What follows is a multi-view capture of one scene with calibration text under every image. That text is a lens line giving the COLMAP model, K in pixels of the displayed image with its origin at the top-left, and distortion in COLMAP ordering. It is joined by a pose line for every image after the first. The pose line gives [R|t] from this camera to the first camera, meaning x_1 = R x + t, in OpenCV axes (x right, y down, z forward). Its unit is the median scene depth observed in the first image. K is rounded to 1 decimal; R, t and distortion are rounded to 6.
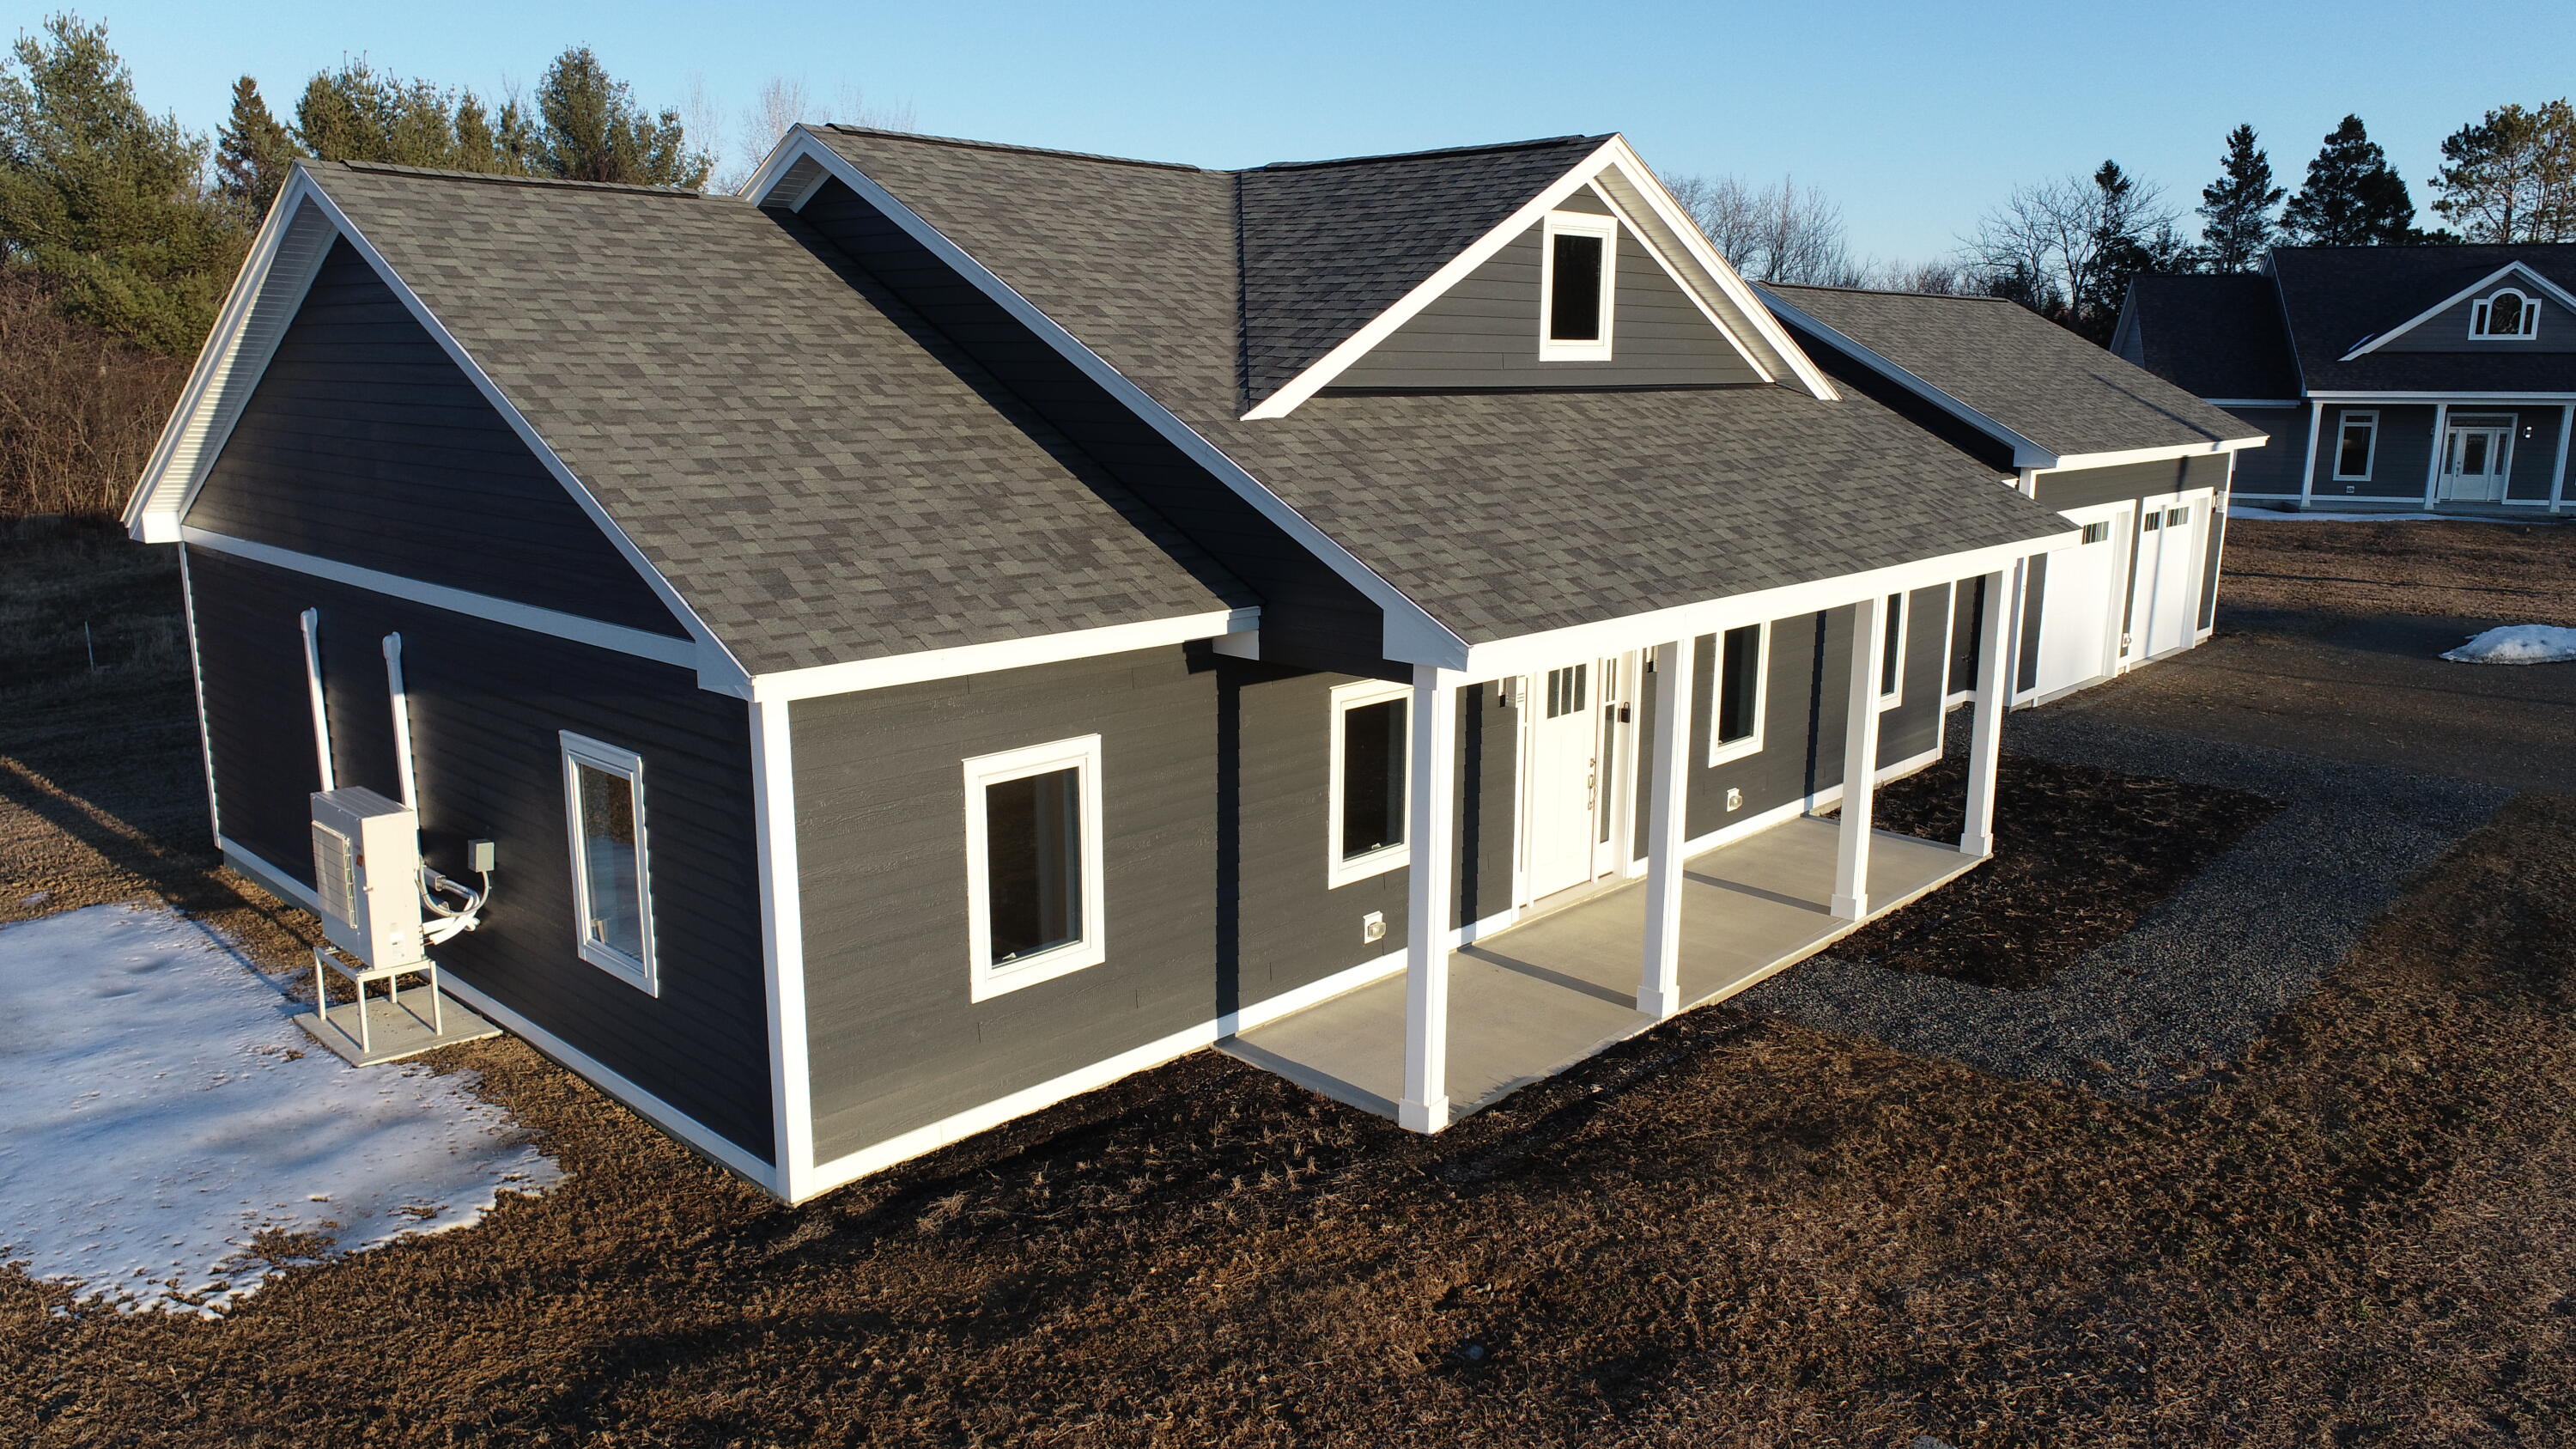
lens RADIAL K [[1741.9, 0, 1294.7], [0, 1741.9, 724.7], [0, 0, 1]] dist [-0.015084, 0.007875]
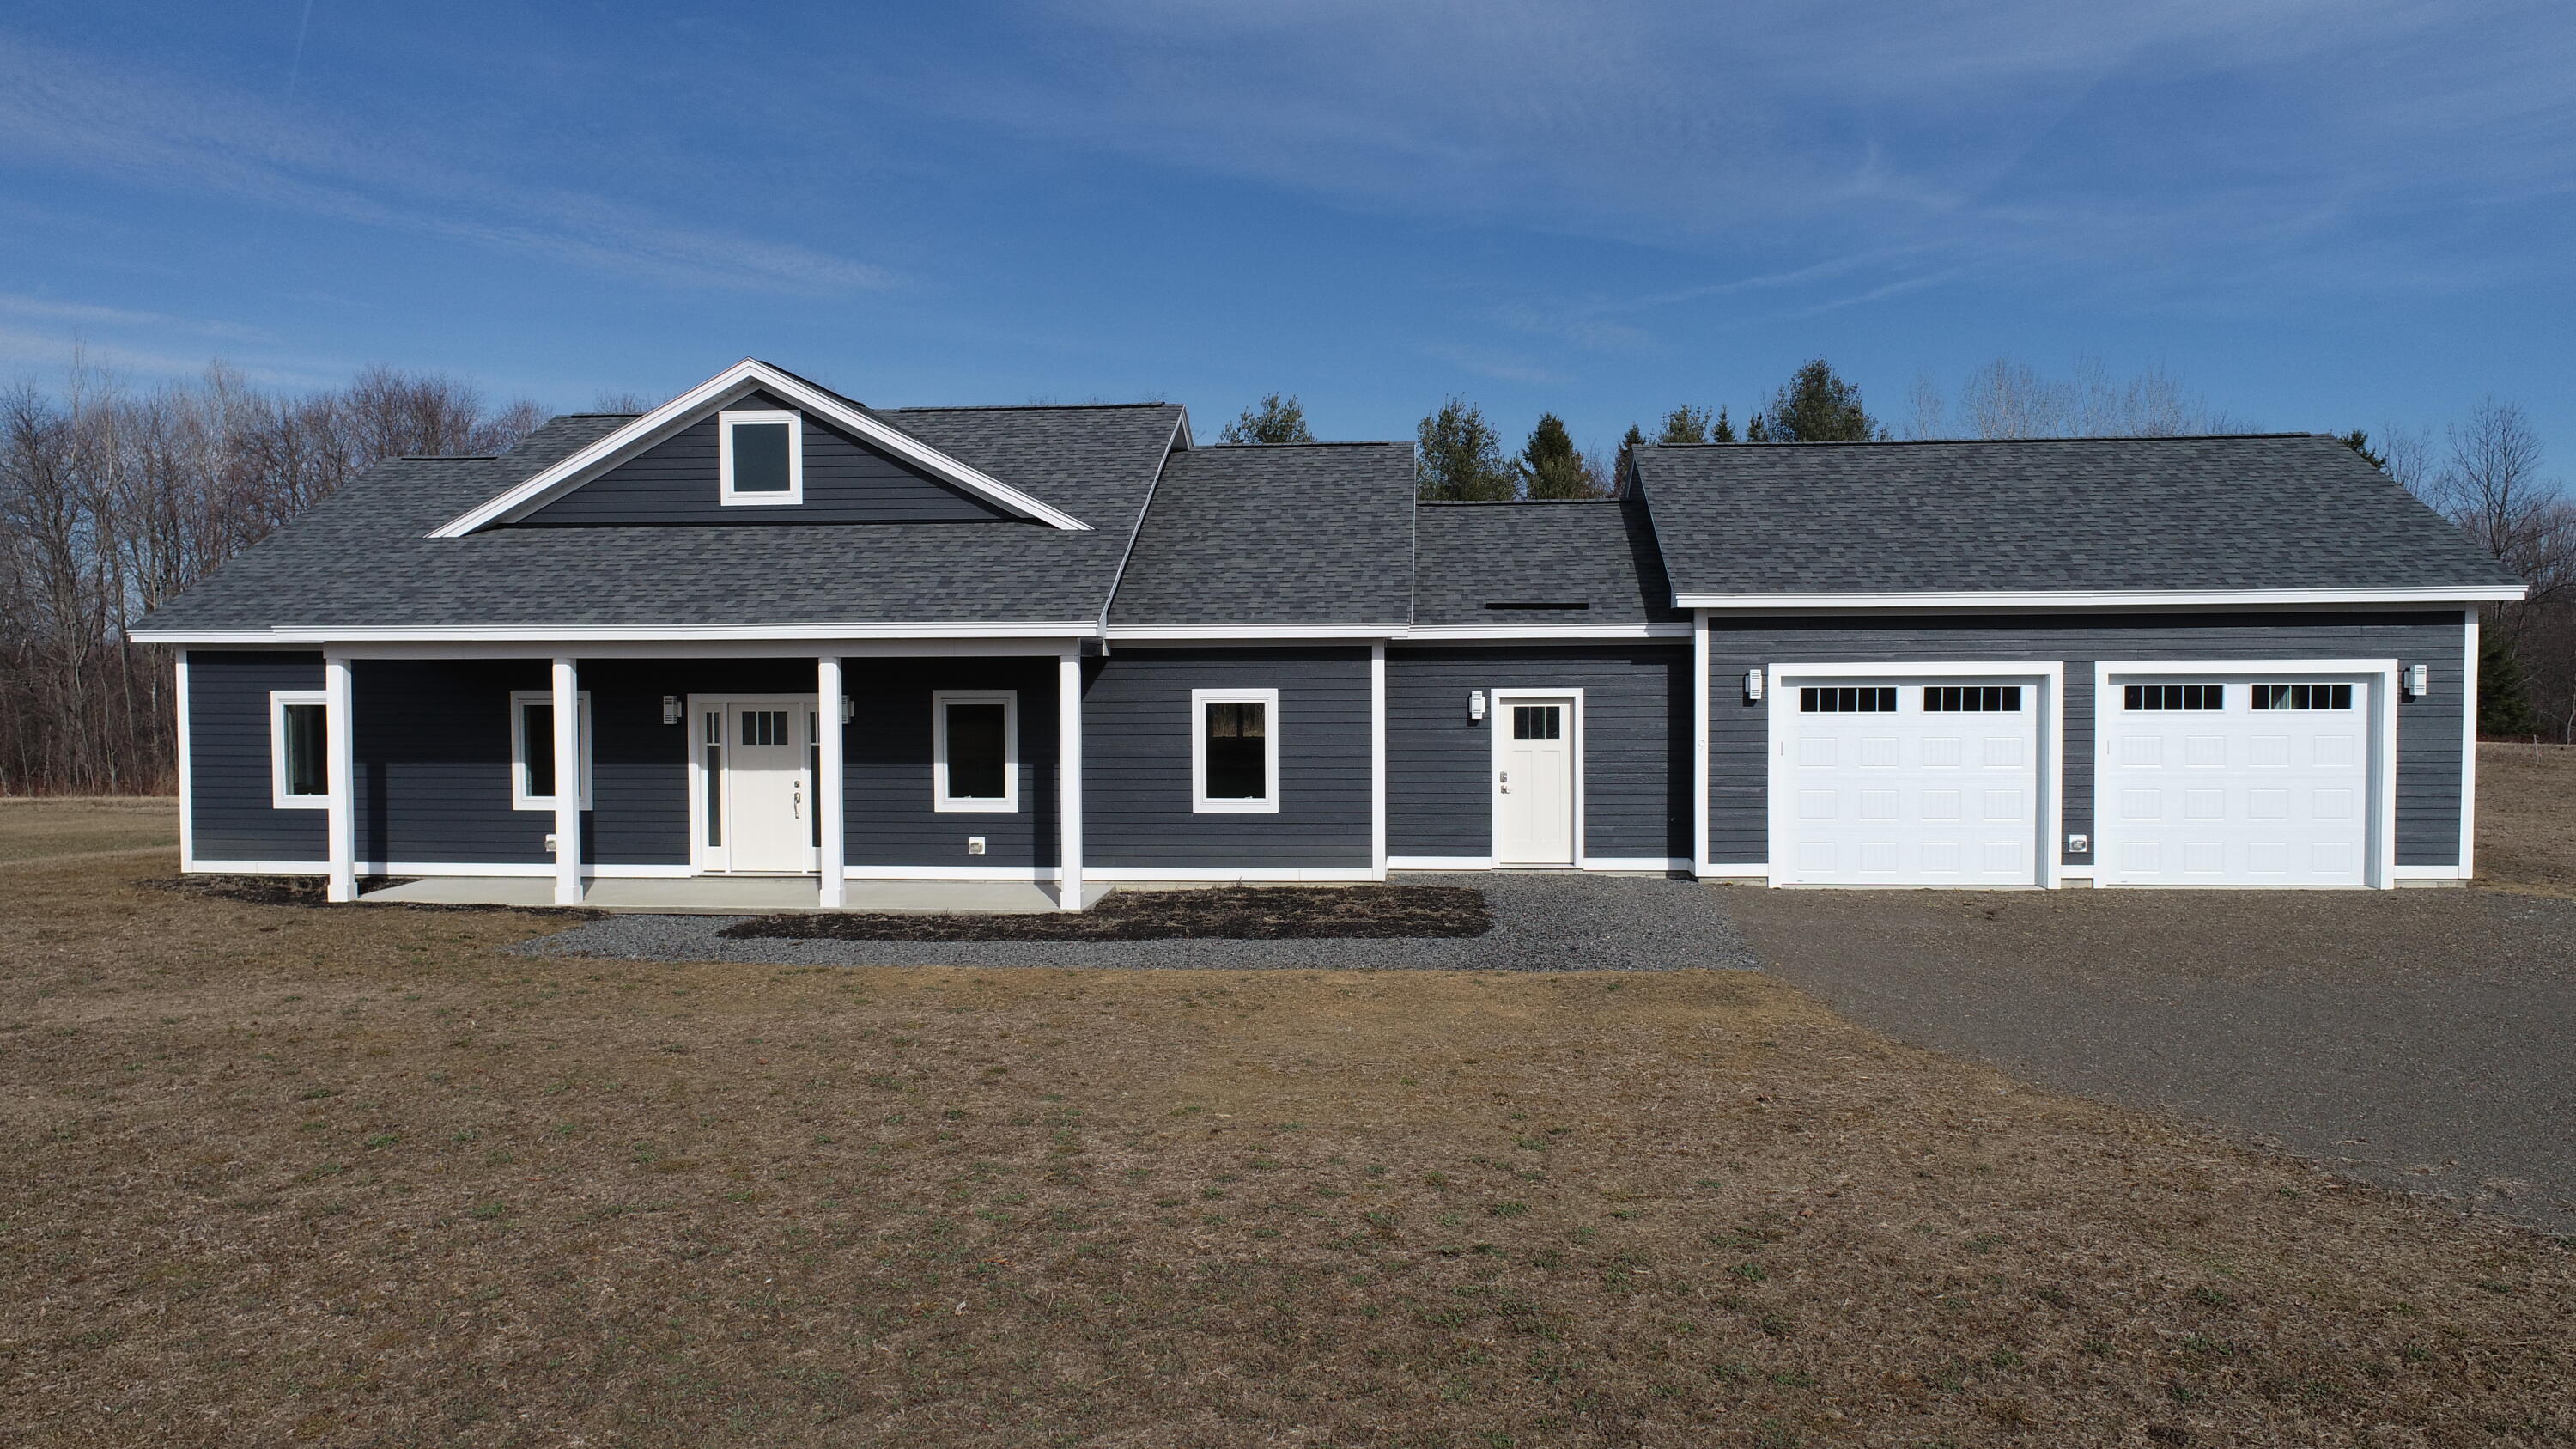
lens RADIAL K [[1741.9, 0, 1285.0], [0, 1741.9, 720.6], [0, 0, 1]] dist [-0.015084, 0.007875]
pose [[0.613858, 0.017346, -0.789226, 1.706017], [-0.154722, 0.983012, -0.098738, 0.055053], [0.774106, 0.182721, 0.606113, 0.497870]]
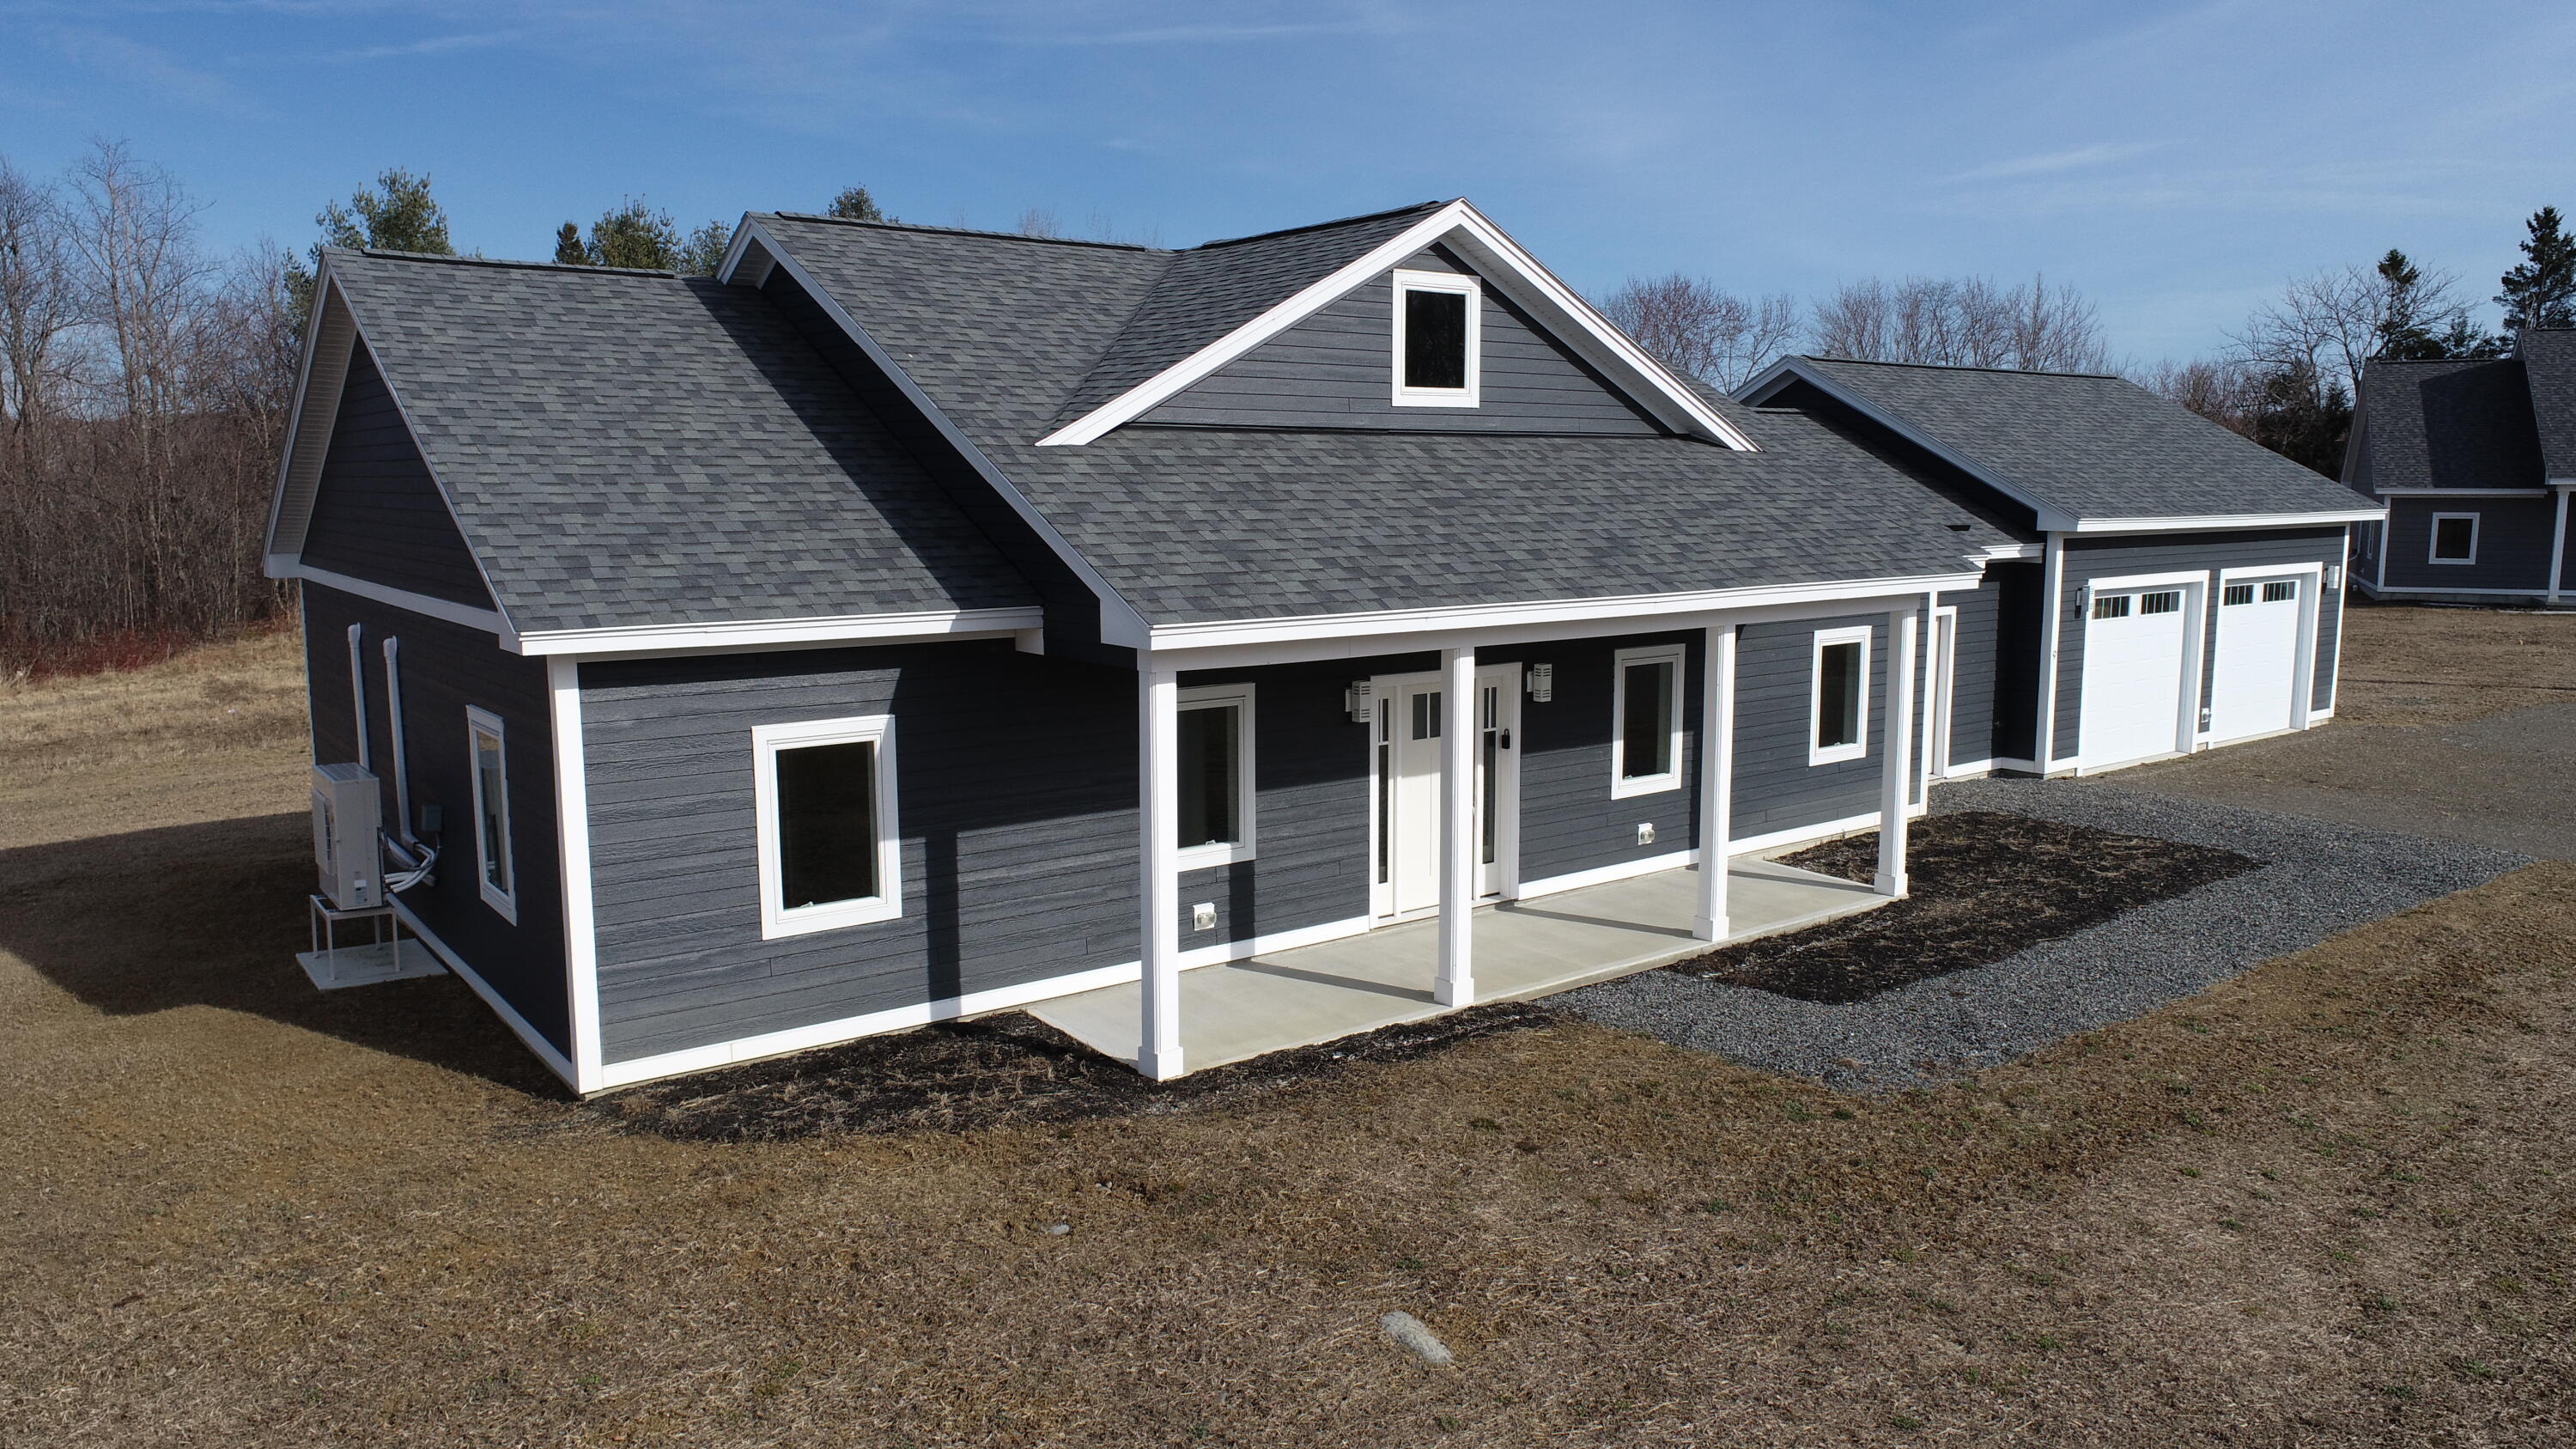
lens RADIAL K [[1741.9, 0, 1287.9], [0, 1741.9, 725.2], [0, 0, 1]] dist [-0.015084, 0.007875]
pose [[0.986047, 0.015294, -0.165763, 0.265028], [-0.026166, 0.997632, -0.063605, 0.062339], [0.164397, 0.067055, 0.984112, -0.067328]]
